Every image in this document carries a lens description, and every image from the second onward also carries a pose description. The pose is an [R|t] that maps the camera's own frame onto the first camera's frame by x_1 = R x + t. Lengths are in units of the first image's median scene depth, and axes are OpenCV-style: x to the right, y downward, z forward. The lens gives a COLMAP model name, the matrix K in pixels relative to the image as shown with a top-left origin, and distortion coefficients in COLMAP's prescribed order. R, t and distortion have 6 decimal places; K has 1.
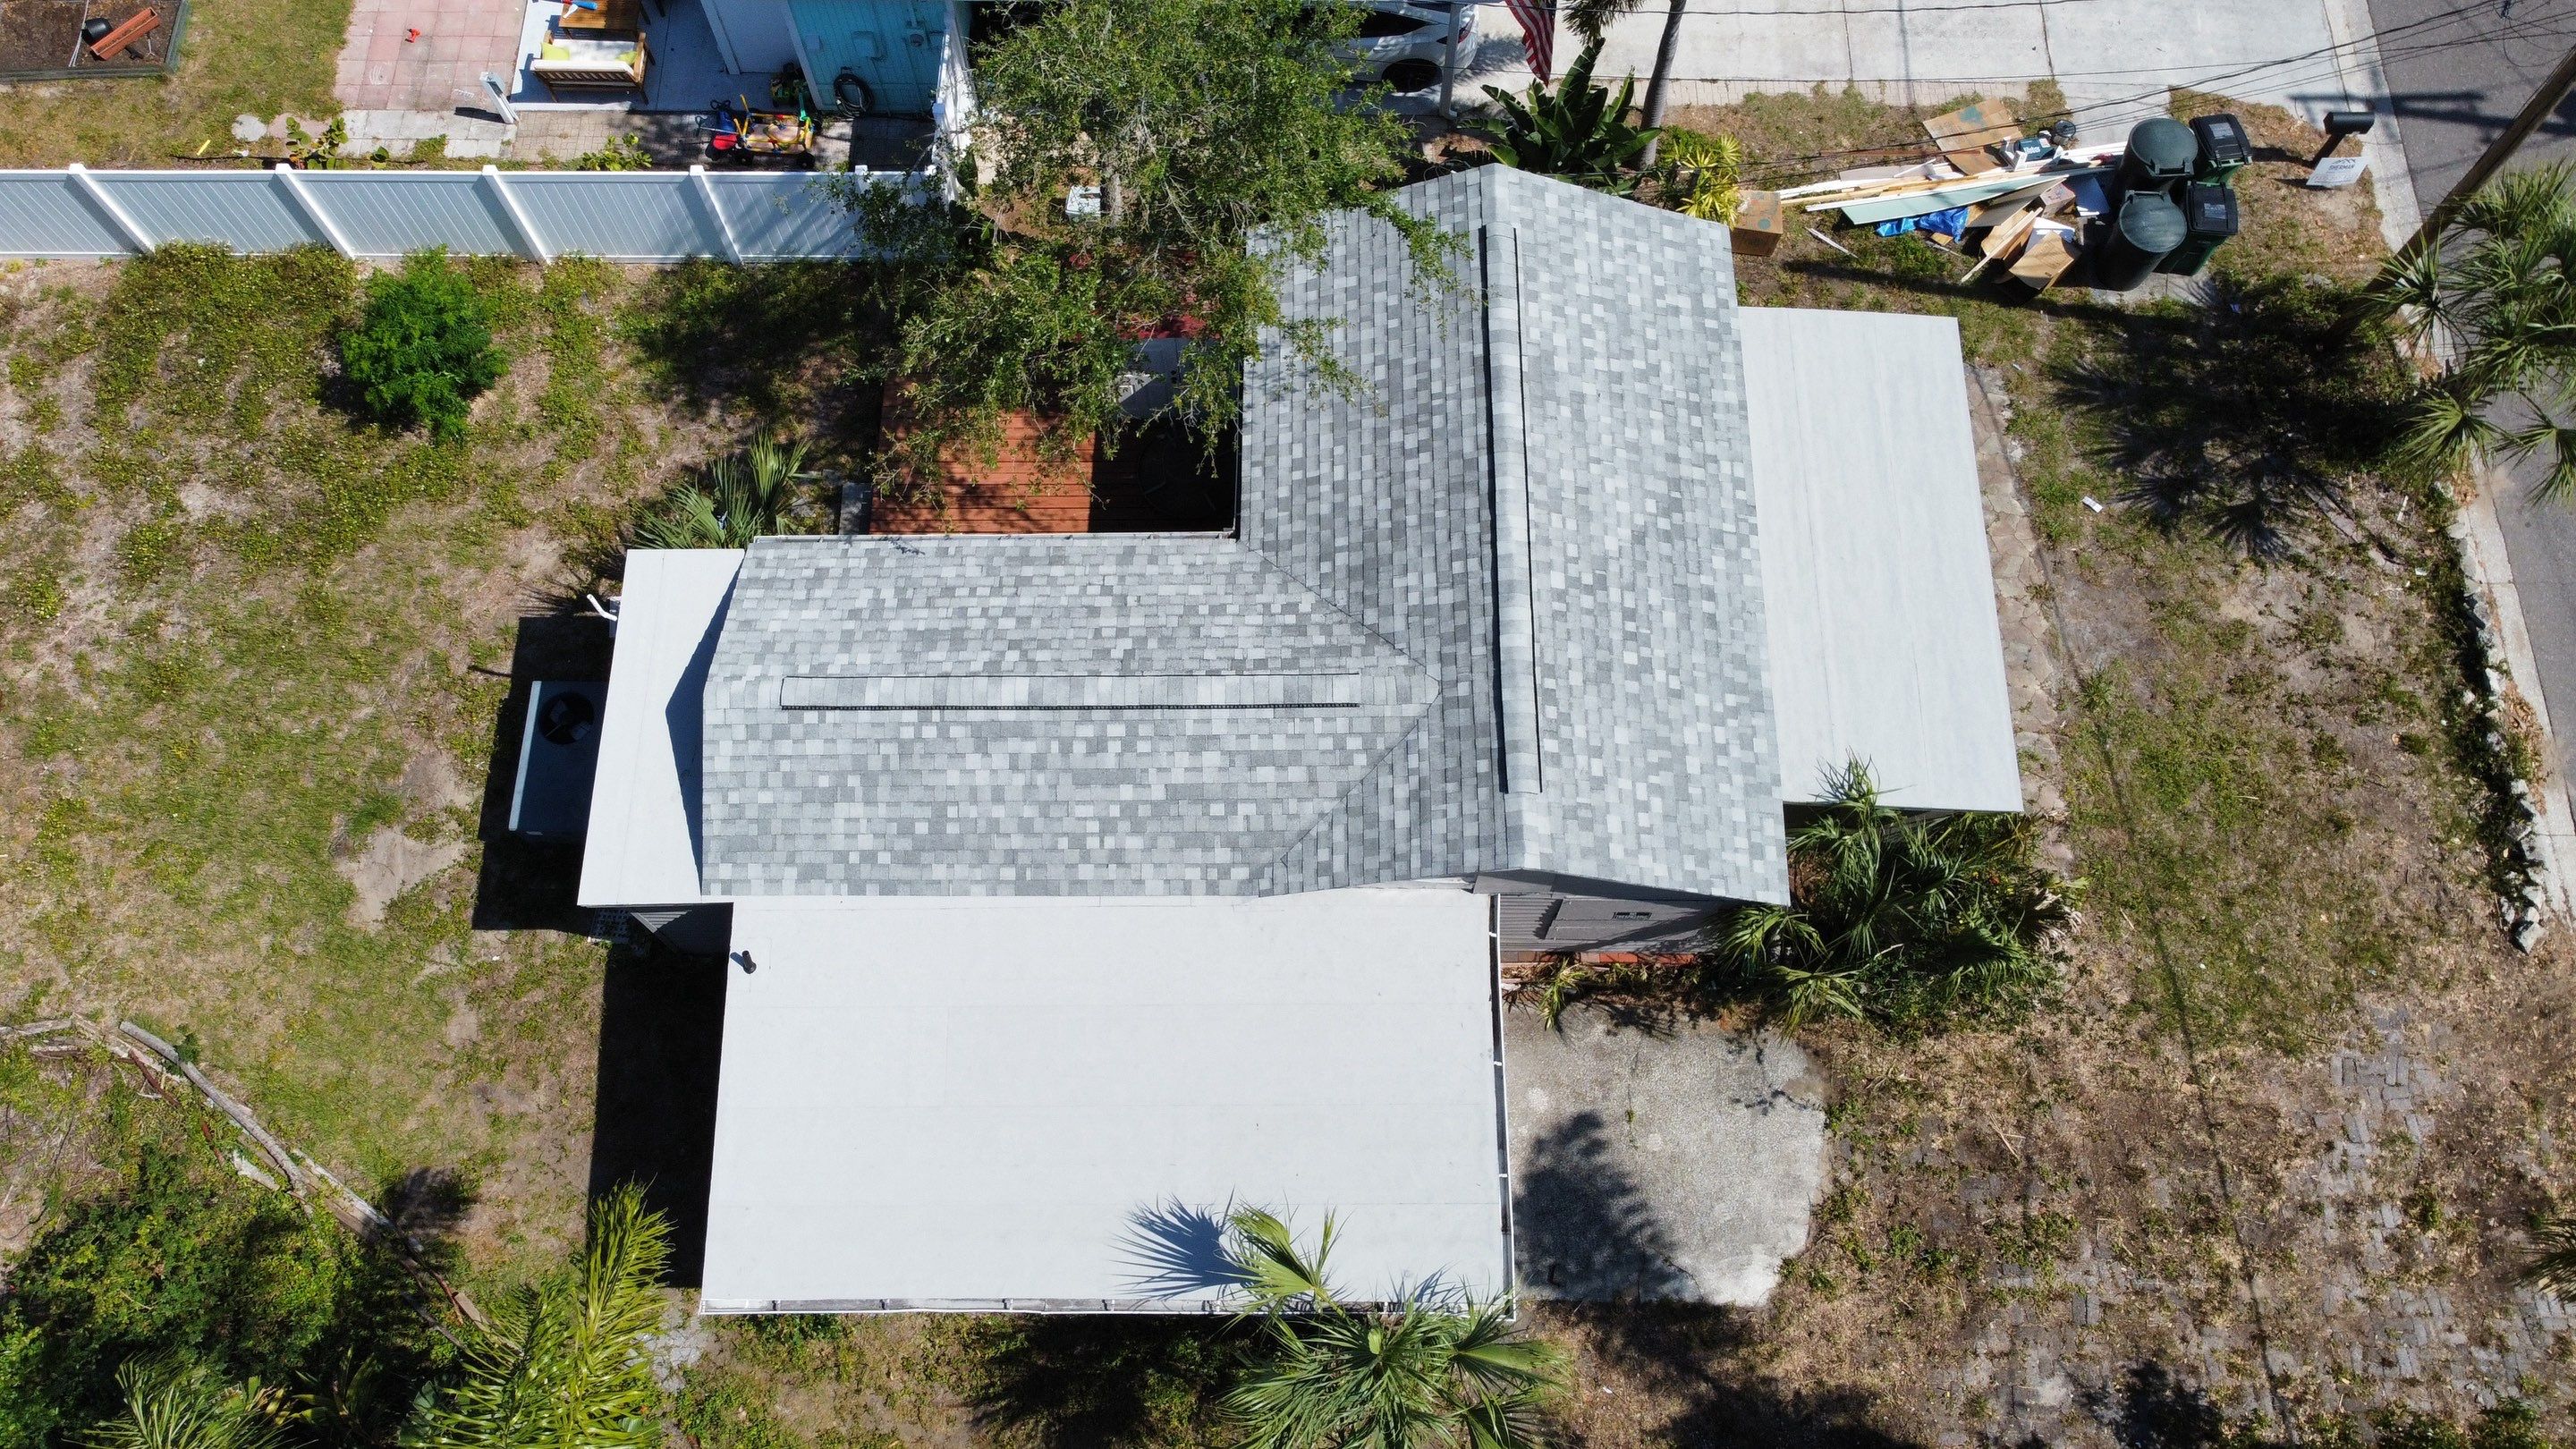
lens RADIAL K [[1982.6, 0, 1269.1], [0, 1982.6, 680.5], [0, 0, 1]] dist [0.030810, -0.057194]
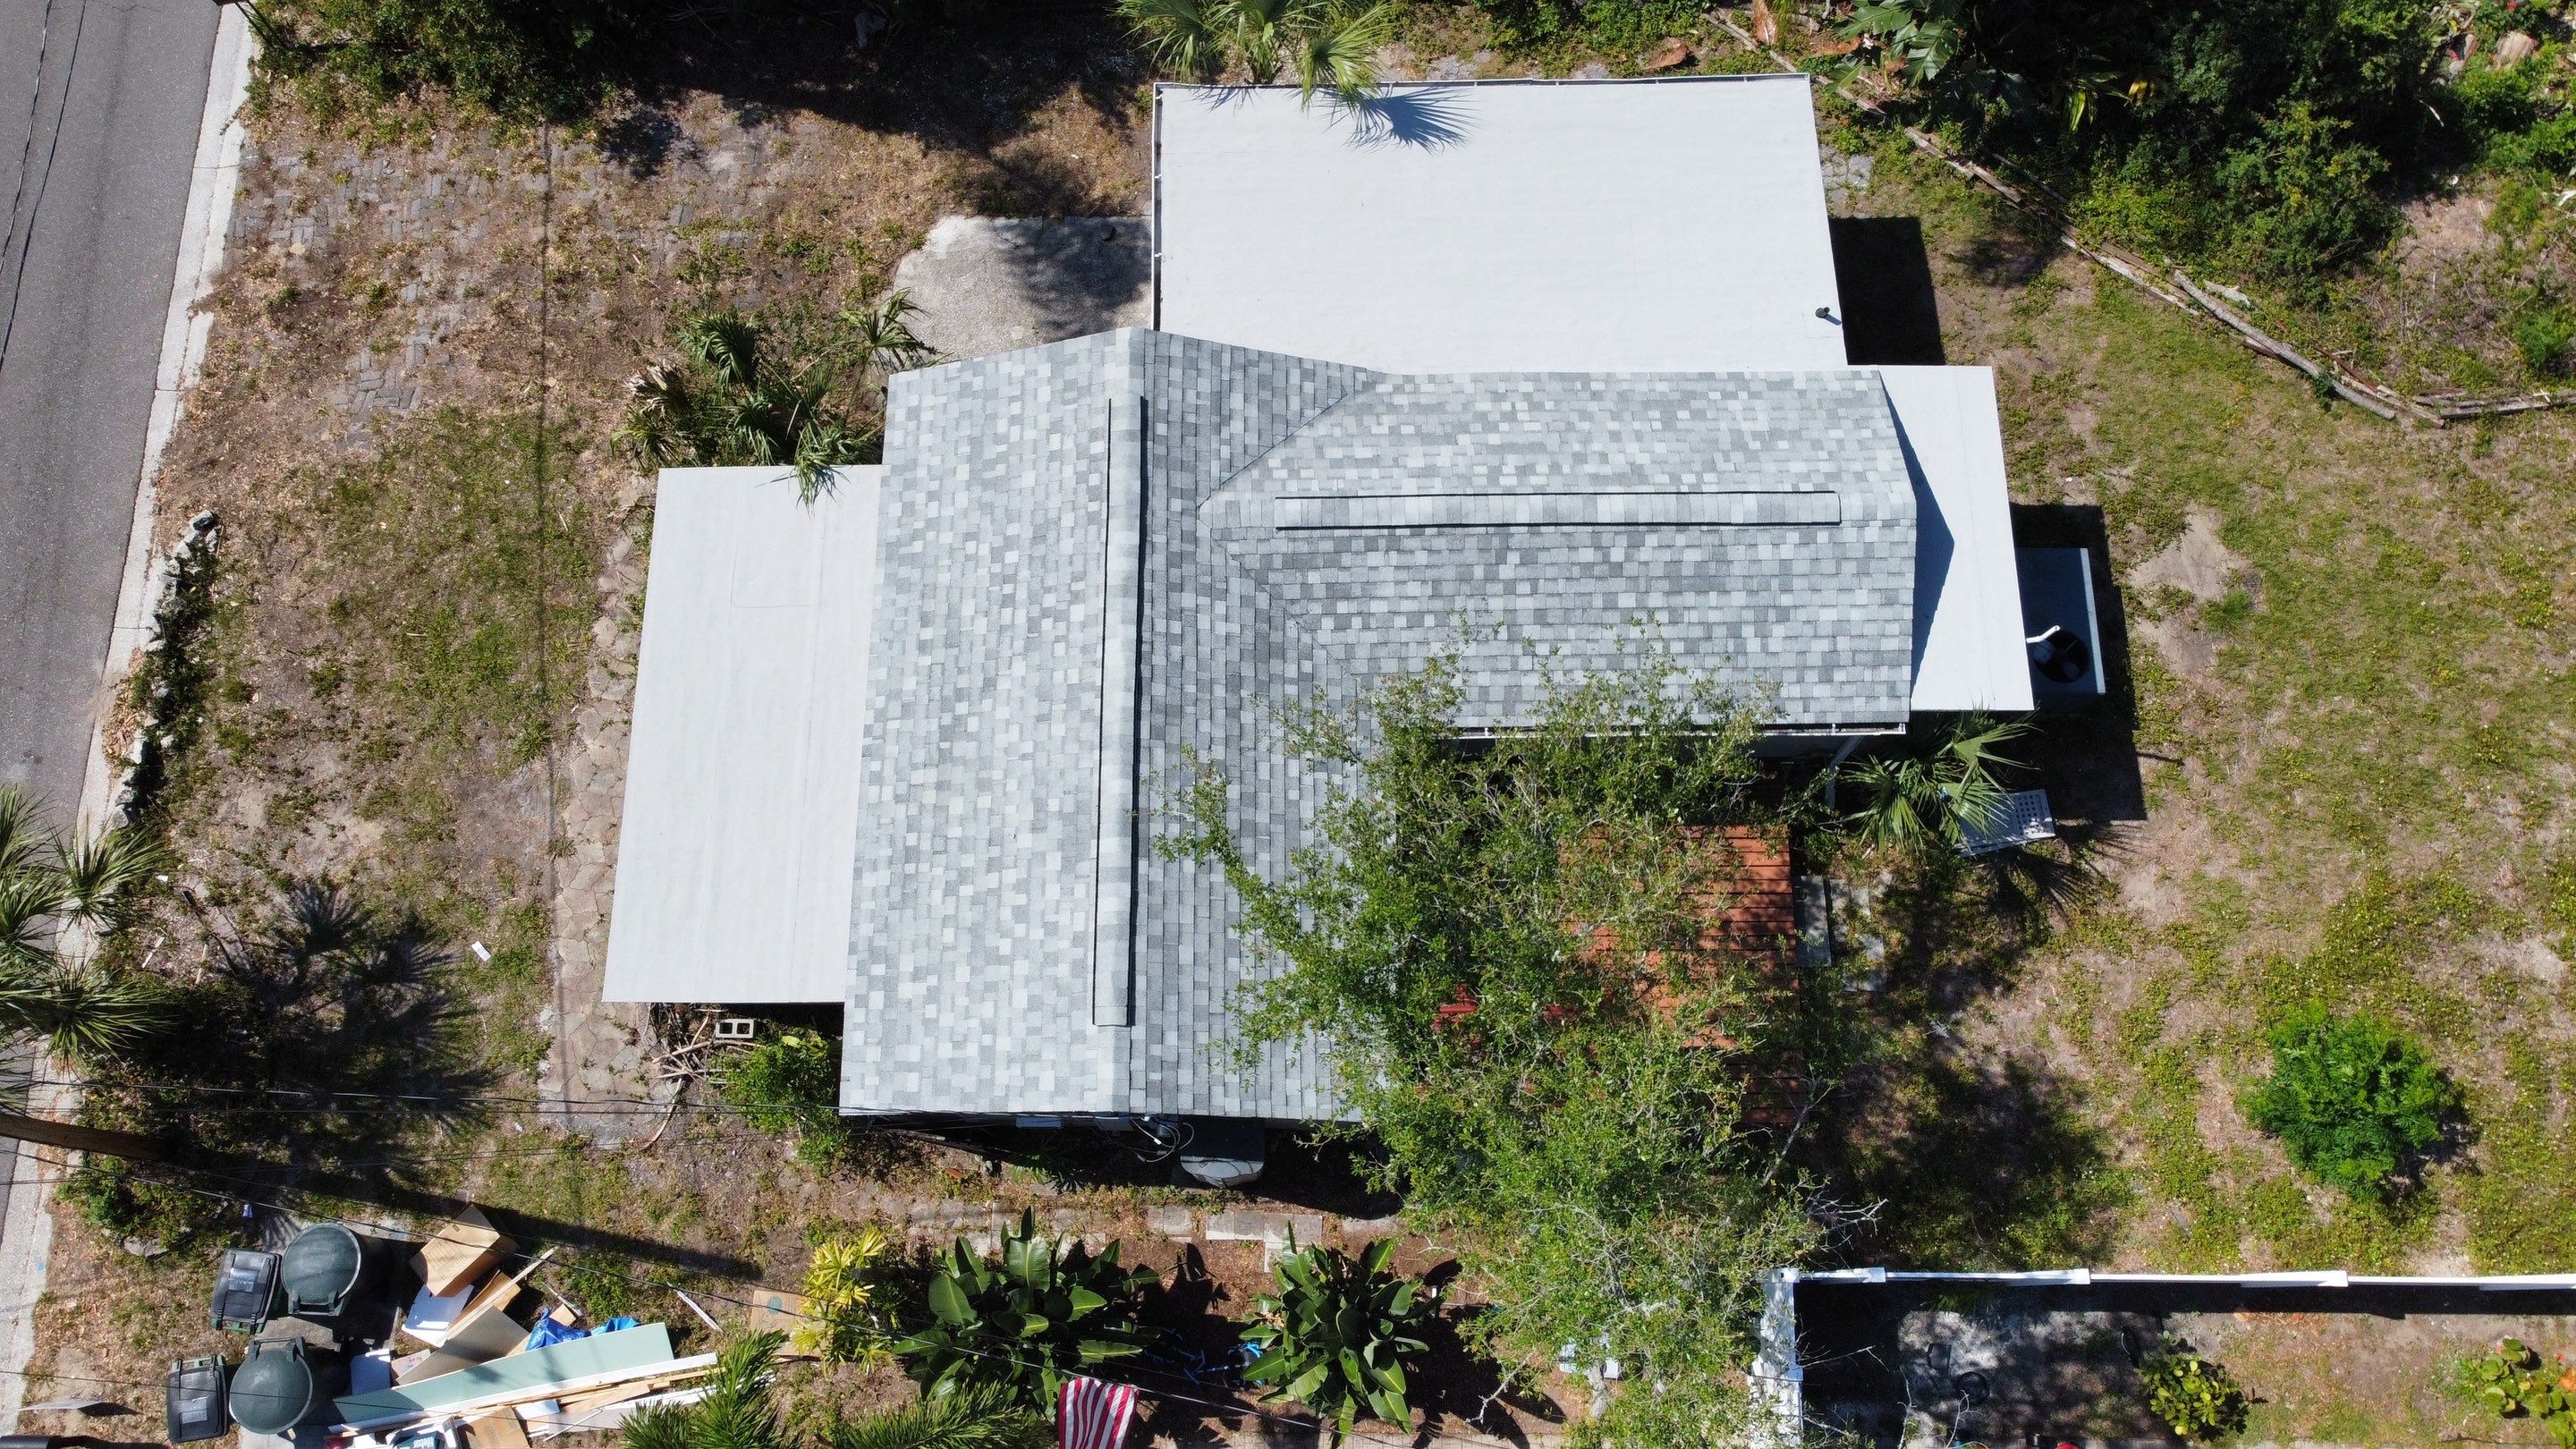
lens RADIAL K [[1982.6, 0, 1246.0], [0, 1982.6, 694.3], [0, 0, 1]] dist [0.030810, -0.057194]
pose [[-0.999647, 0.012368, 0.023524, 0.034577], [0.005463, -0.770573, 0.637329, -0.660943], [0.026010, 0.637232, 0.770233, 0.238390]]
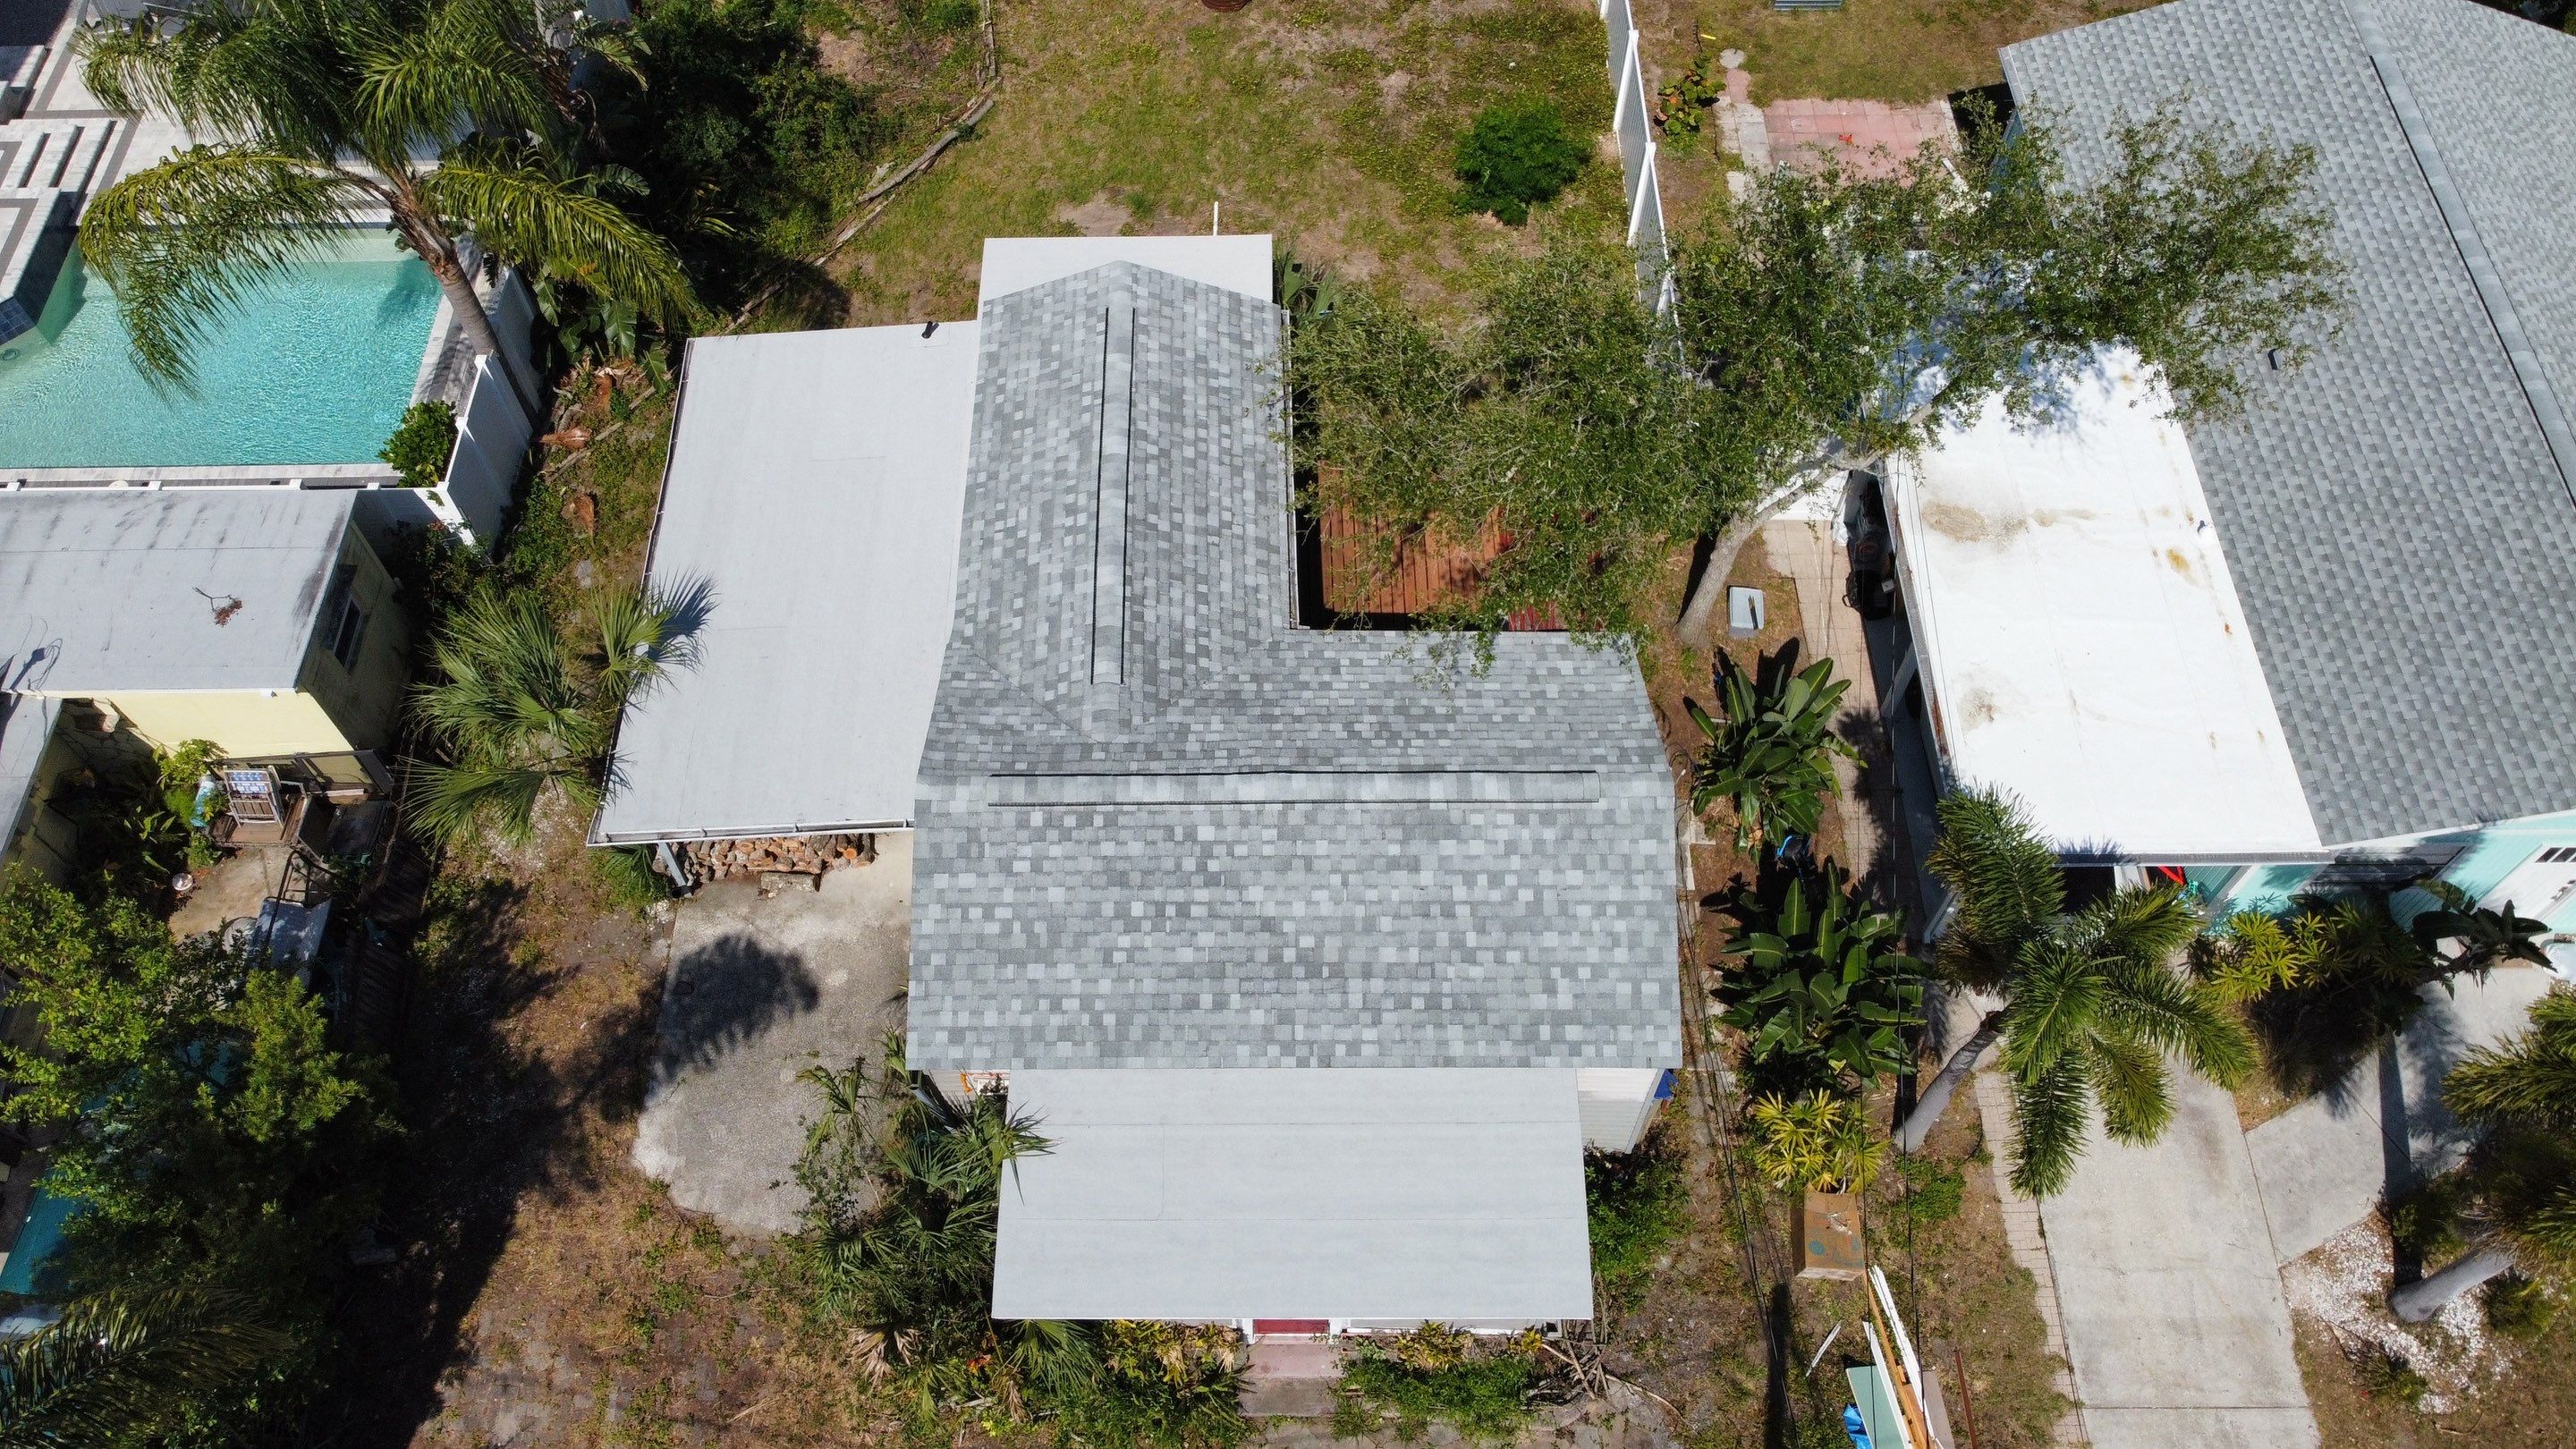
lens RADIAL K [[1982.6, 0, 1255.1], [0, 1982.6, 684.6], [0, 0, 1]] dist [0.030810, -0.057194]
pose [[0.010434, 0.843196, -0.537506, 0.591027], [-0.921828, 0.216395, 0.321569, -0.393886], [0.387459, 0.492132, 0.779539, 0.142547]]
